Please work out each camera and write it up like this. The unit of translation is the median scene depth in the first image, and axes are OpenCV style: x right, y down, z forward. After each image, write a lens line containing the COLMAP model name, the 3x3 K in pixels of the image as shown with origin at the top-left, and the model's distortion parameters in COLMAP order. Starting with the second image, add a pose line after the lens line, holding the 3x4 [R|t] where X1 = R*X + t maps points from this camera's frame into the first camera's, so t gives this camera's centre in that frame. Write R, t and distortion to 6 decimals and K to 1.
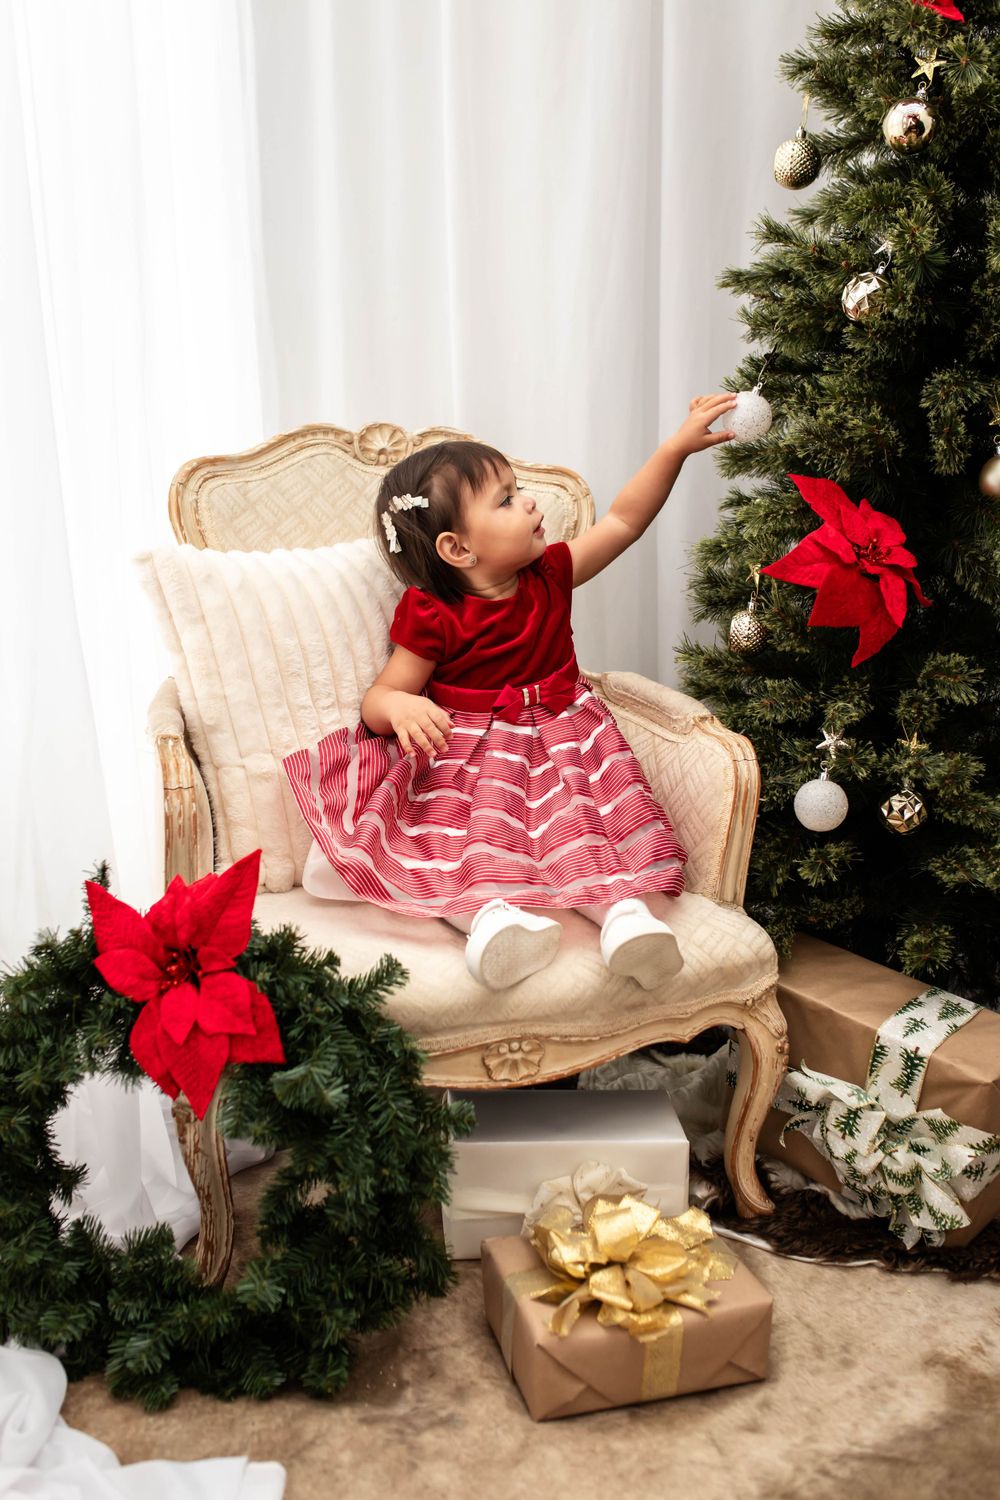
lens RADIAL K [[1439.2, 0, 500.0], [0, 1439.2, 750.0], [0, 0, 1]] dist [0.015762, 0.002156]
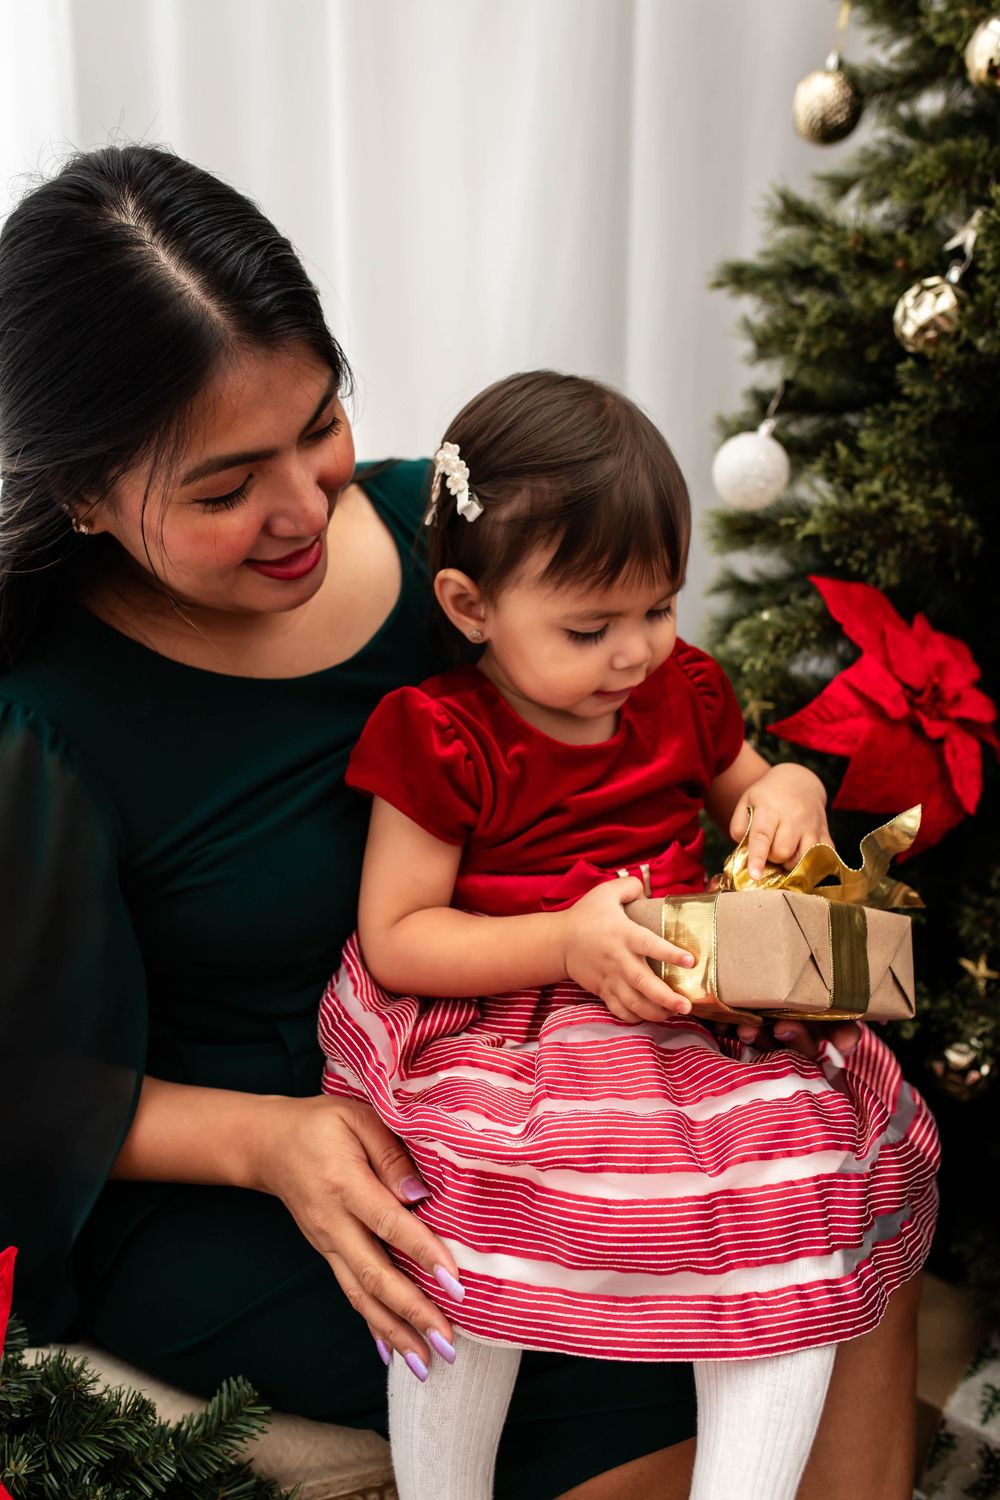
lens RADIAL K [[1439.2, 0, 500.0], [0, 1439.2, 750.0], [0, 0, 1]] dist [0.015762, 0.002156]
pose [[0.999824, 0.012641, 0.013846, 0.047609], [-0.013189, 0.999104, 0.040211, -0.136850], [-0.013325, -0.040387, 0.999095, 0.327565]]
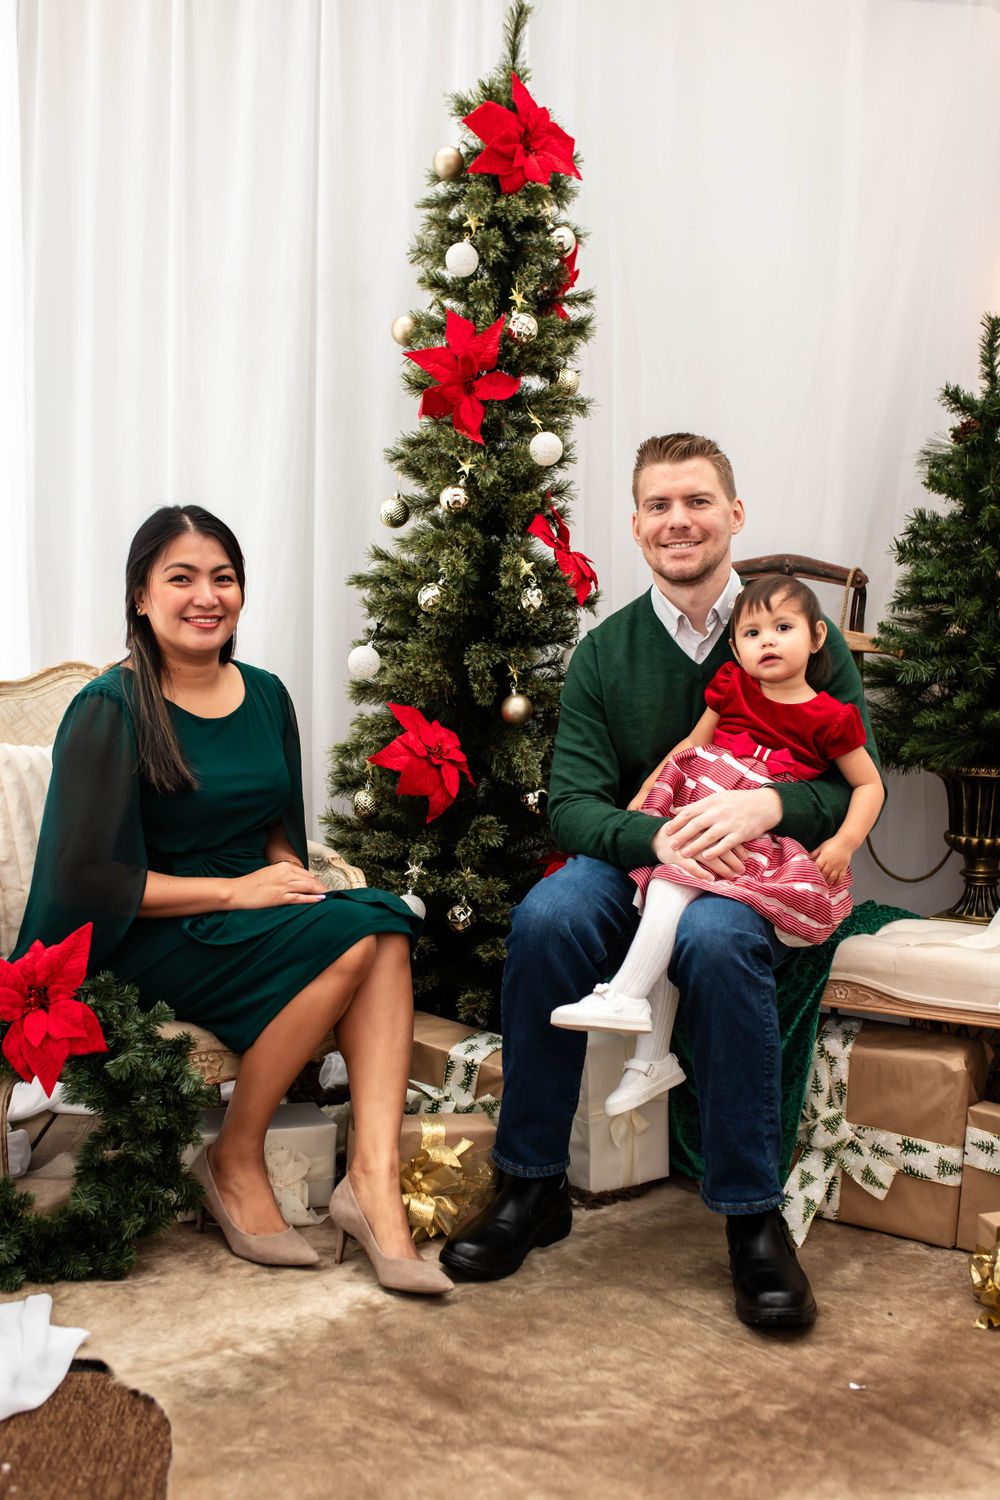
lens RADIAL K [[1439.2, 0, 500.0], [0, 1439.2, 750.0], [0, 0, 1]] dist [0.015762, 0.002156]
pose [[0.979187, 0.018394, 0.202127, 0.002493], [0.014459, 0.987033, -0.159866, 0.116941], [-0.202447, 0.159461, 0.966223, -0.556532]]
